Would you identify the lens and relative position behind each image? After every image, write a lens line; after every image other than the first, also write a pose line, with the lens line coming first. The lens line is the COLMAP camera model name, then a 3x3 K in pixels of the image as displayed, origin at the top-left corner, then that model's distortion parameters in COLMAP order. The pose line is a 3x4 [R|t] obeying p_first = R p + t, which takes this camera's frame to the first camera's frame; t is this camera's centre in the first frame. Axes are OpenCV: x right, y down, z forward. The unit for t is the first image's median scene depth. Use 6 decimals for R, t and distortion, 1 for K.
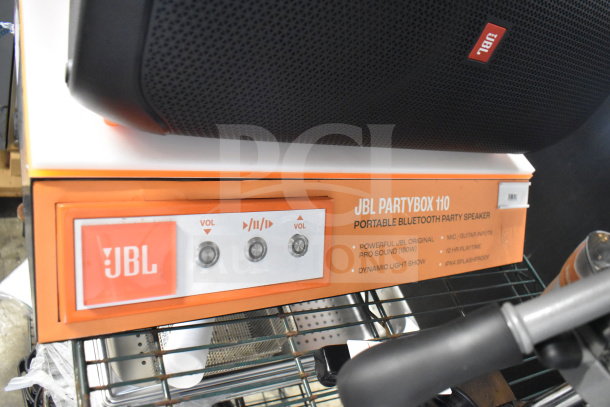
lens RADIAL K [[474.1, 0, 305.0], [0, 474.1, 203.5], [0, 0, 1]] dist [-0.085483, 0.000955]
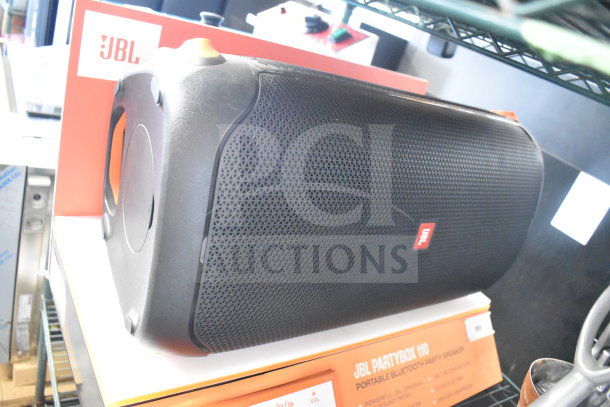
lens RADIAL K [[474.1, 0, 305.0], [0, 474.1, 203.5], [0, 0, 1]] dist [-0.085483, 0.000955]
pose [[0.979741, -0.179760, 0.088281, -0.042118], [0.197561, 0.939761, -0.278962, -0.081561], [-0.032817, 0.290751, 0.956236, -0.251752]]
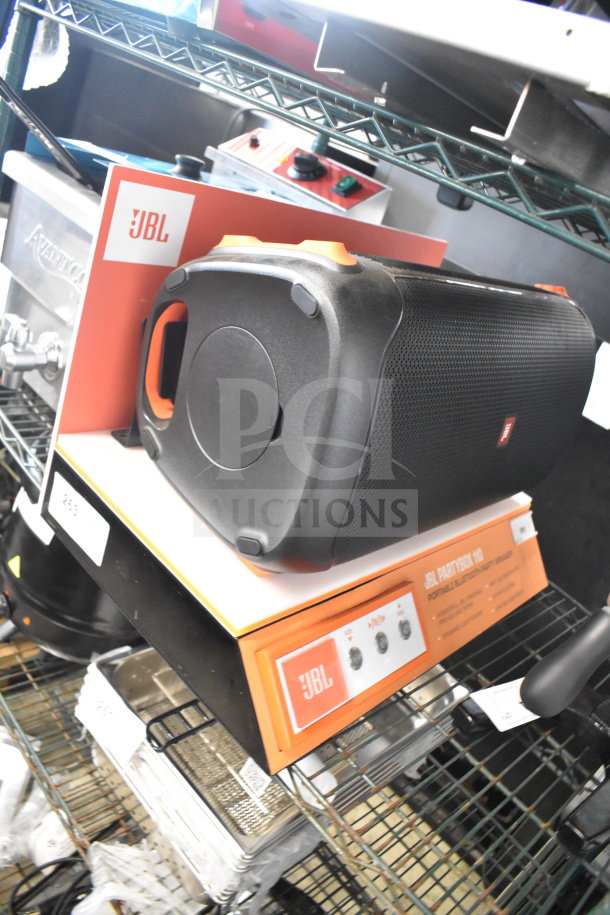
lens RADIAL K [[735.8, 0, 305.0], [0, 735.8, 457.5], [0, 0, 1]] dist [-0.076754, -0.000018]
pose [[0.924990, -0.255349, 0.281407, -0.517757], [0.300242, 0.945051, -0.129360, -0.122014], [-0.232912, 0.204147, 0.950829, -0.588760]]
